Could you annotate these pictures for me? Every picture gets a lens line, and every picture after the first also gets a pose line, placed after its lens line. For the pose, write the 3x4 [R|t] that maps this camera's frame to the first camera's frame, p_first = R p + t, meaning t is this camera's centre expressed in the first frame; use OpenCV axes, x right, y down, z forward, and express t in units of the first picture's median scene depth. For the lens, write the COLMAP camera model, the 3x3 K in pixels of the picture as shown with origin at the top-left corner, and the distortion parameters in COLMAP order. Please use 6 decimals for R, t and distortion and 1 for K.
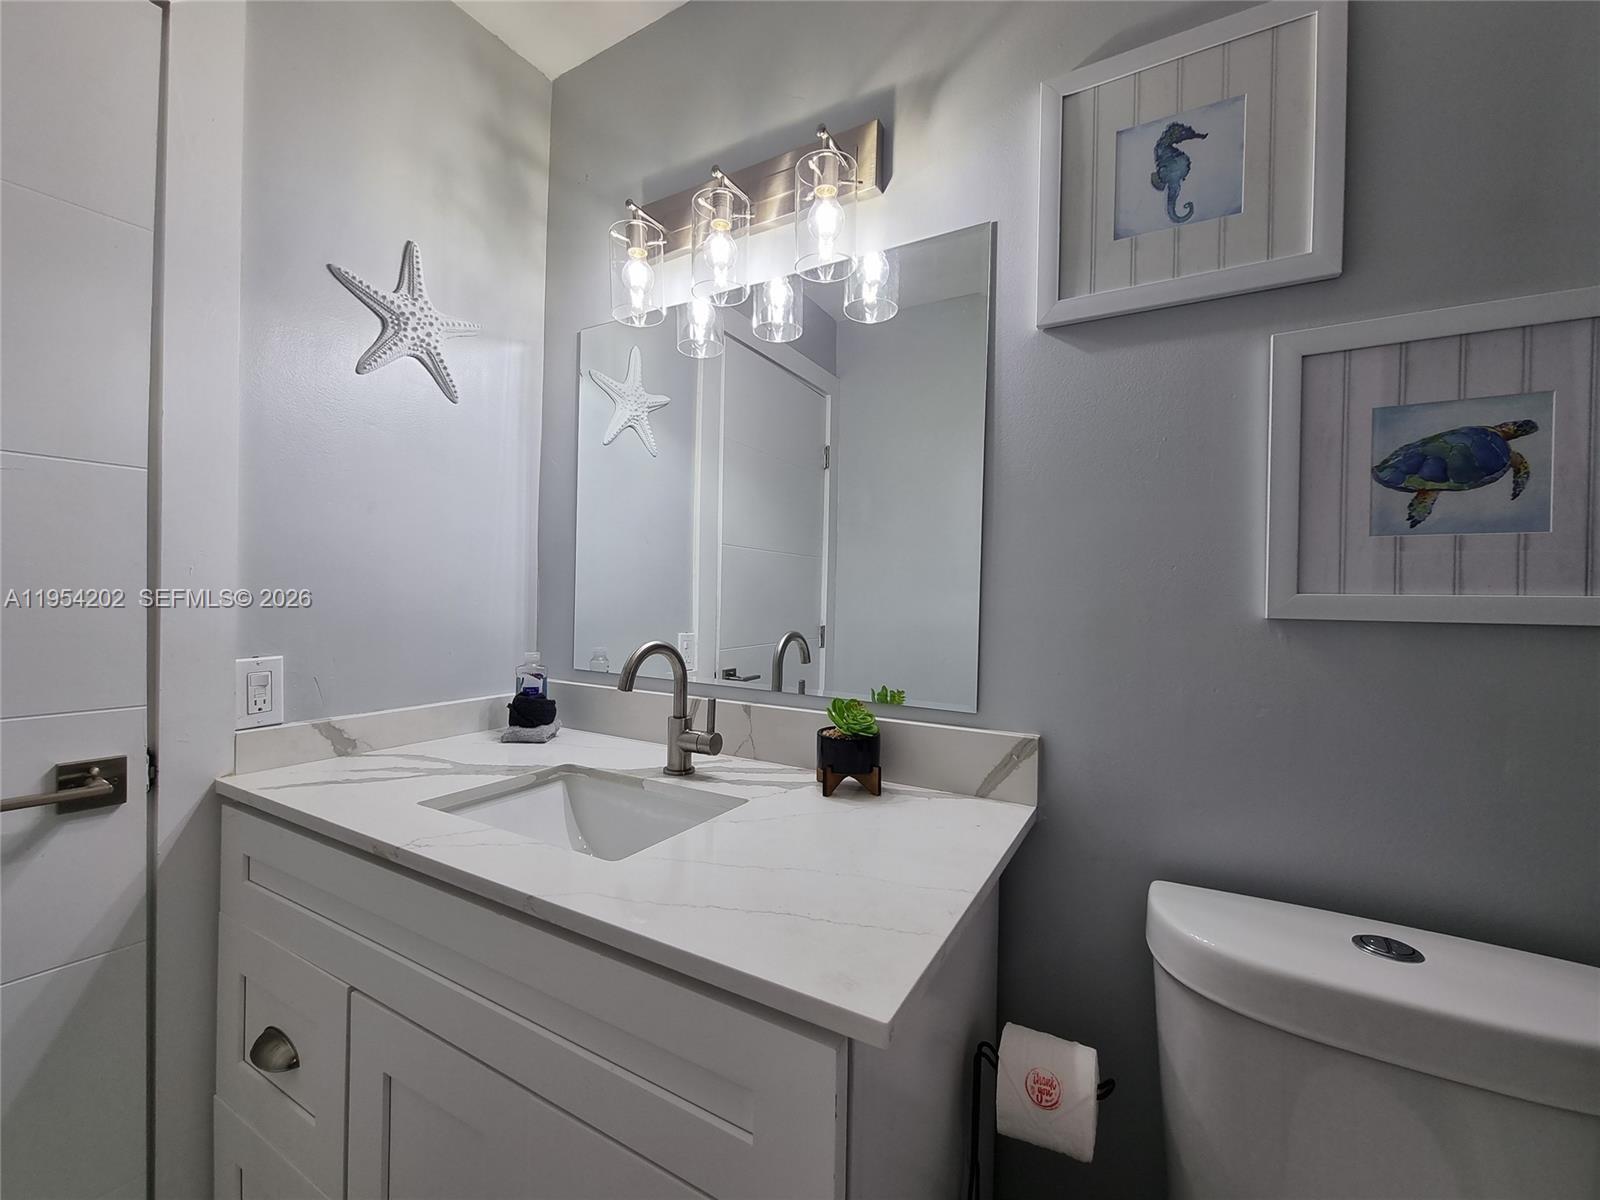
lens RADIAL K [[653.7, 0, 801.3], [0, 653.7, 604.2], [0, 0, 1]] dist [-0.002852, -0.000974]
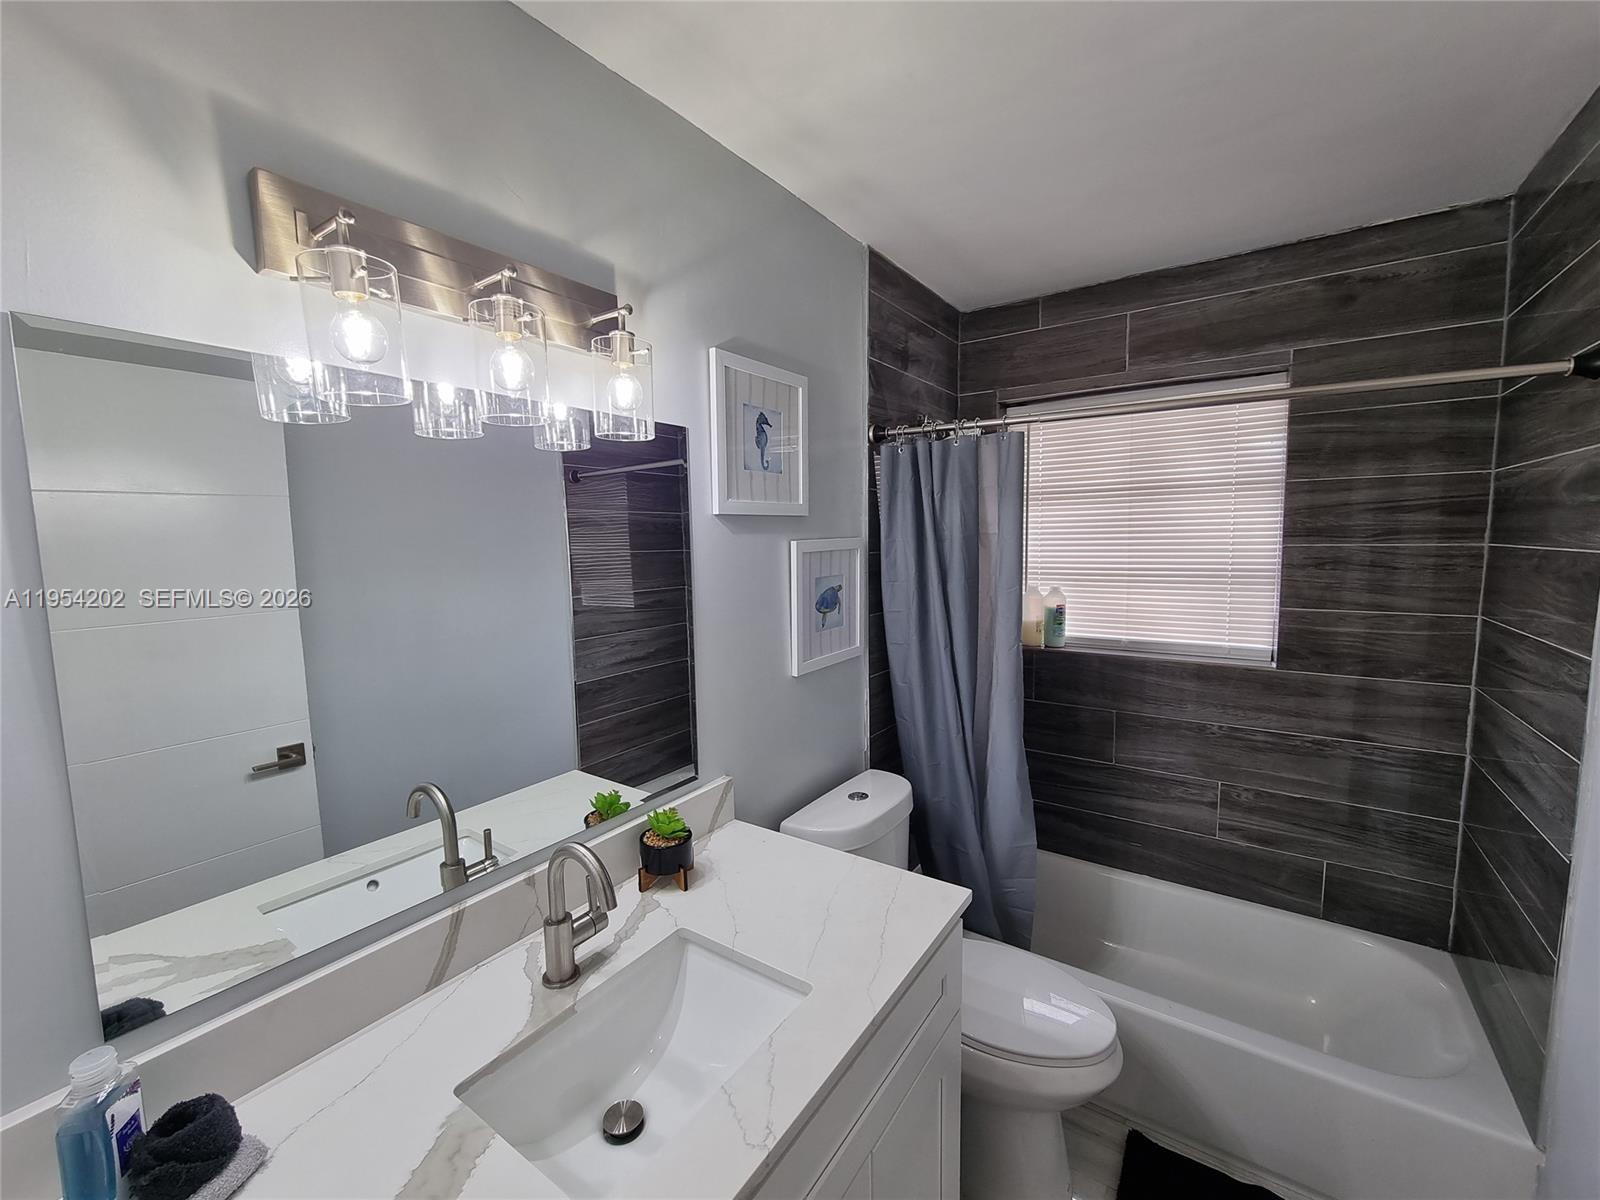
lens RADIAL K [[653.7, 0, 800.6], [0, 653.7, 595.7], [0, 0, 1]] dist [-0.002852, -0.000974]
pose [[0.089642, -0.117261, 0.989047, -1.240631], [0.030259, 0.992907, 0.114977, -0.445690], [-0.995514, 0.019621, 0.092554, 0.743084]]
